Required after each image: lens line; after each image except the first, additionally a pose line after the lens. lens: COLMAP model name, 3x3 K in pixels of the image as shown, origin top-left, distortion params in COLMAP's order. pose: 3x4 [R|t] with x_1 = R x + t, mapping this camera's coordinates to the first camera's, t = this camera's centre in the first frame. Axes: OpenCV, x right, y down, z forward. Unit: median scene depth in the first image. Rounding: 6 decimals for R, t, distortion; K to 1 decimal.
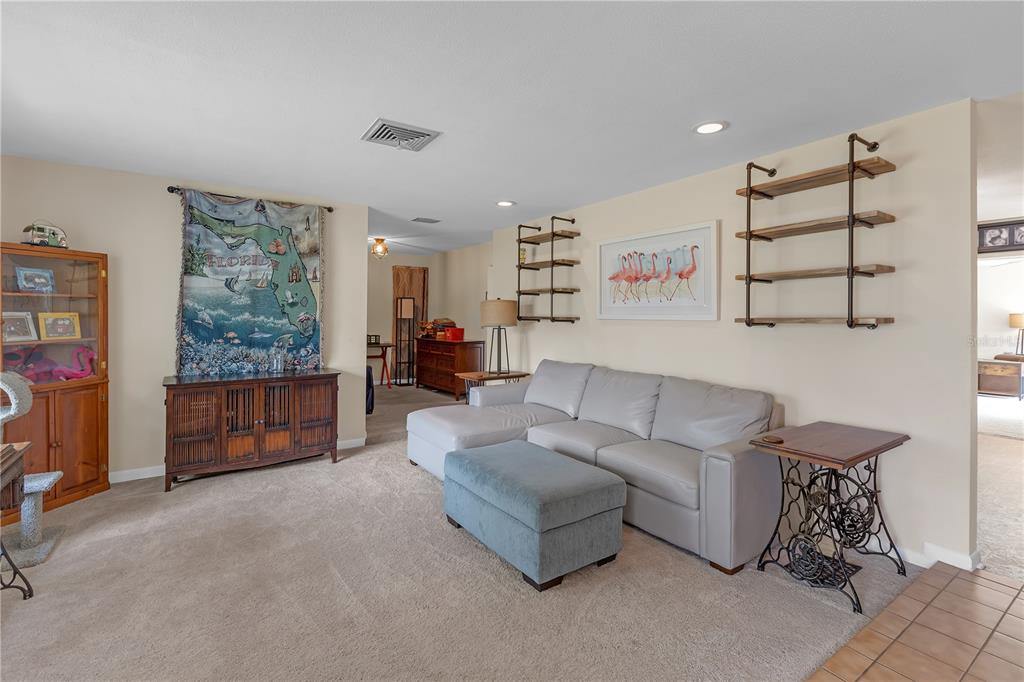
lens RADIAL K [[459.3, 0, 513.5], [0, 459.3, 331.6], [0, 0, 1]] dist [0.002888, -0.000247]
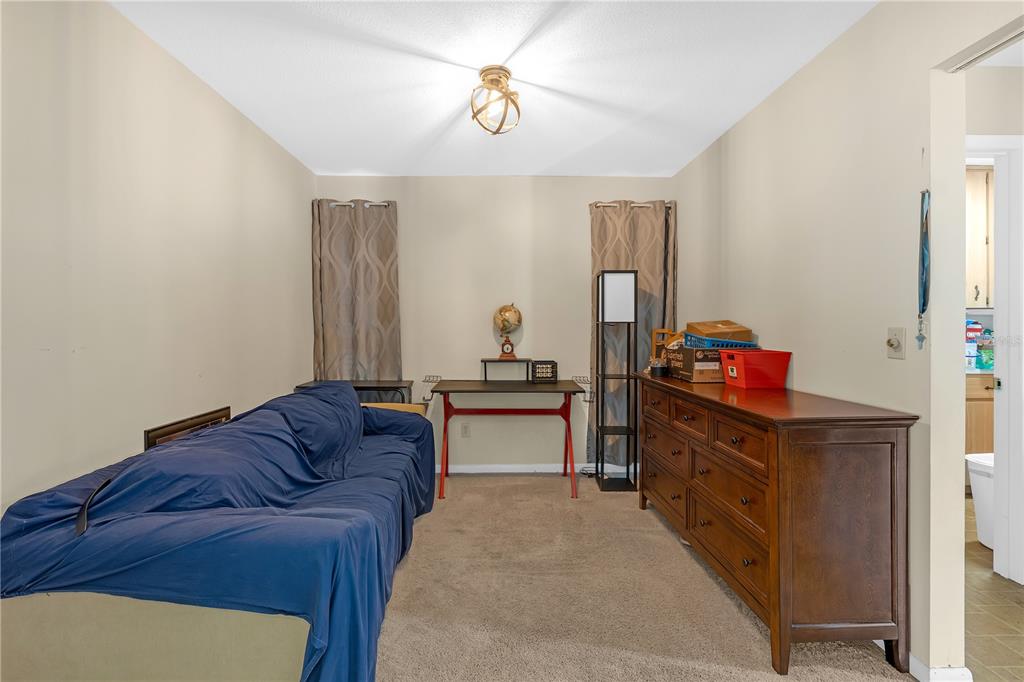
lens RADIAL K [[459.3, 0, 519.1], [0, 459.3, 331.8], [0, 0, 1]] dist [0.002888, -0.000247]
pose [[0.846531, -0.011069, -0.532225, -0.090849], [0.009104, 0.999939, -0.006317, -0.018713], [0.532262, 0.000503, 0.846579, 0.608374]]
